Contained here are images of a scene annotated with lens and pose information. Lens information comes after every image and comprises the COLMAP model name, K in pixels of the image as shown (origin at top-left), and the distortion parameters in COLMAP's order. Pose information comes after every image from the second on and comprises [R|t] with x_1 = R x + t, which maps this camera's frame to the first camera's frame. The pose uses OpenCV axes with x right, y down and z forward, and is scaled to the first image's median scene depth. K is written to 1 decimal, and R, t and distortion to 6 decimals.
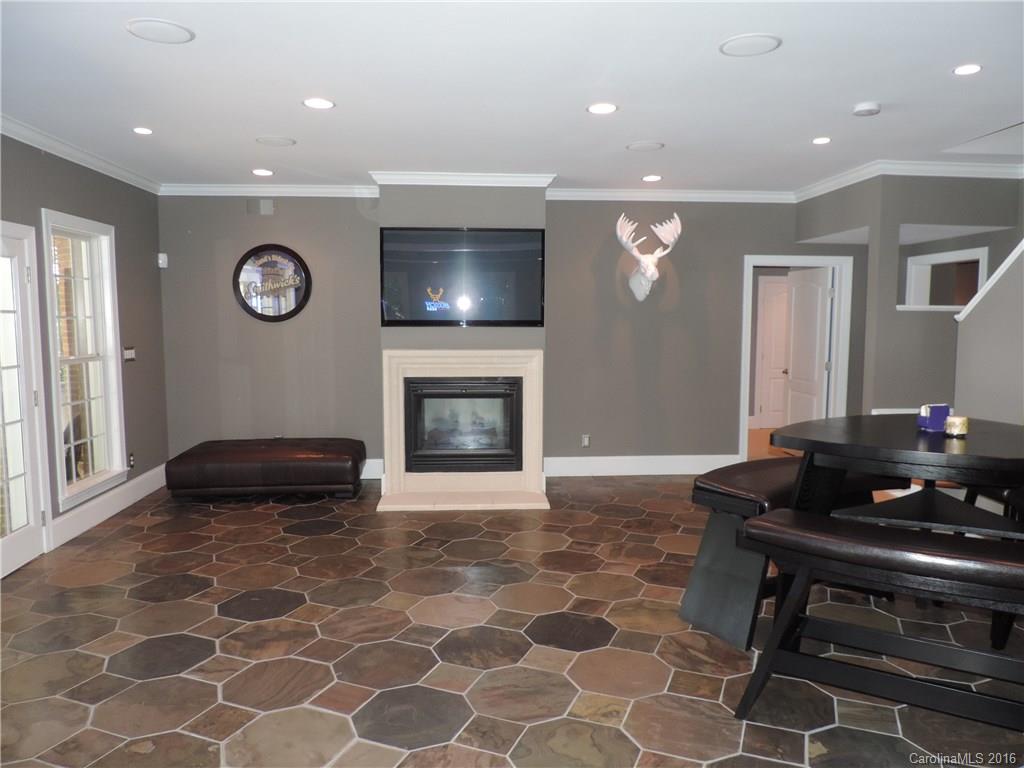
lens RADIAL K [[739.0, 0, 519.0], [0, 739.0, 385.7], [0, 0, 1]] dist [-0.011115, 0.001191]
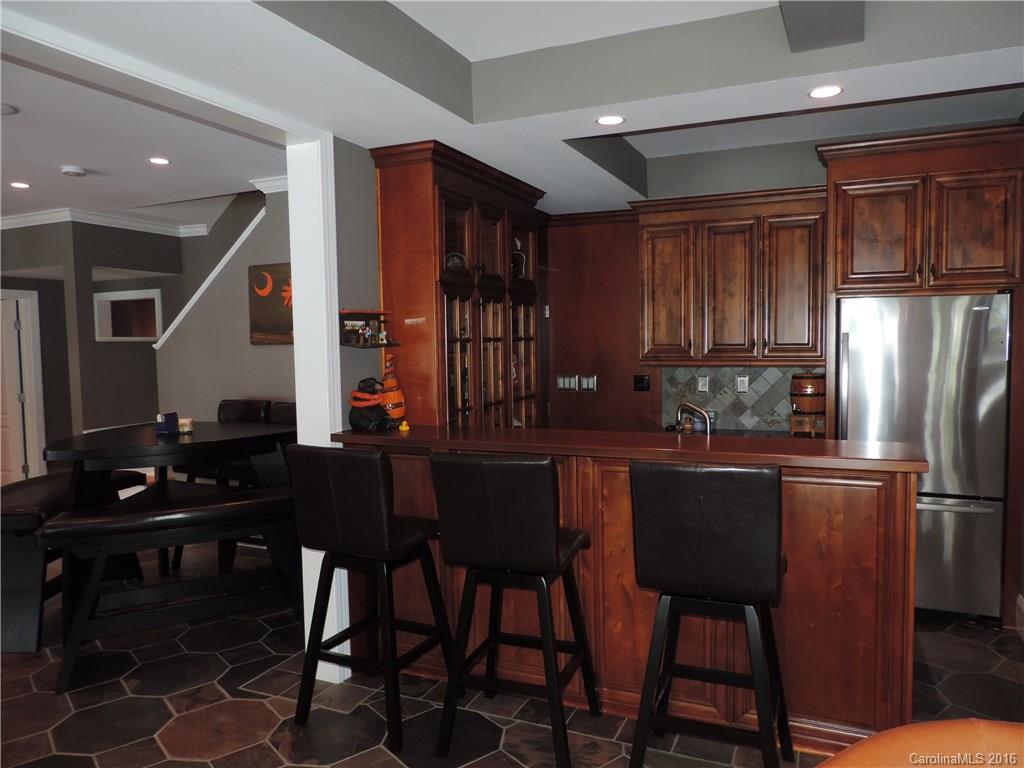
lens RADIAL K [[739.0, 0, 519.0], [0, 739.0, 385.7], [0, 0, 1]] dist [-0.011115, 0.001191]
pose [[0.480181, -0.062421, 0.874945, -0.234327], [0.097036, 0.995123, 0.017740, 0.013263], [-0.871785, 0.076383, 0.483896, -0.159399]]
